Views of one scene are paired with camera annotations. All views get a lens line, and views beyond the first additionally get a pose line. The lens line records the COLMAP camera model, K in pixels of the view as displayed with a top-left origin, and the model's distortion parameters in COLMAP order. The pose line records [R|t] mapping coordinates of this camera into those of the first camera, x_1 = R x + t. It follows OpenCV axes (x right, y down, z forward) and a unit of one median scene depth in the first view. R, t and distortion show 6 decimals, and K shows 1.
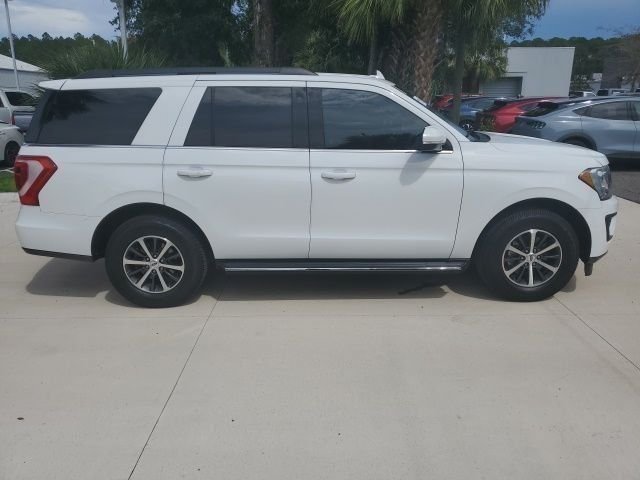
lens RADIAL K [[507.9, 0, 316.9], [0, 507.9, 240.5], [0, 0, 1]] dist [0.028906, -0.008276]
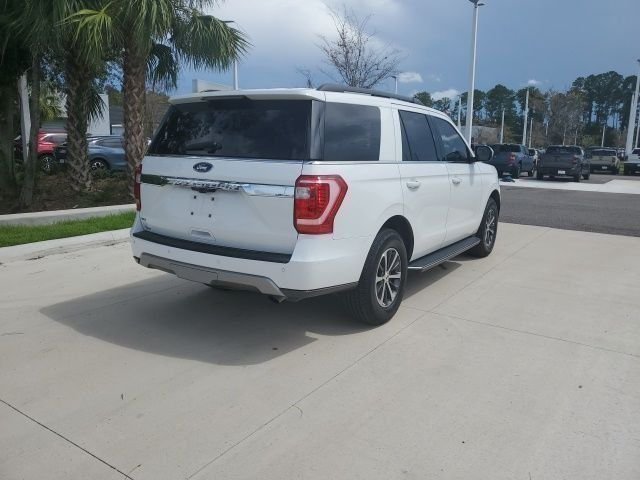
lens RADIAL K [[509.3, 0, 320.7], [0, 509.3, 226.3], [0, 0, 1]] dist [0.014609, -0.001522]
pose [[0.550962, -0.118218, 0.826115, -1.224197], [0.208659, 0.977988, 0.000790, -0.081191], [-0.808024, 0.171941, 0.563502, 0.521695]]
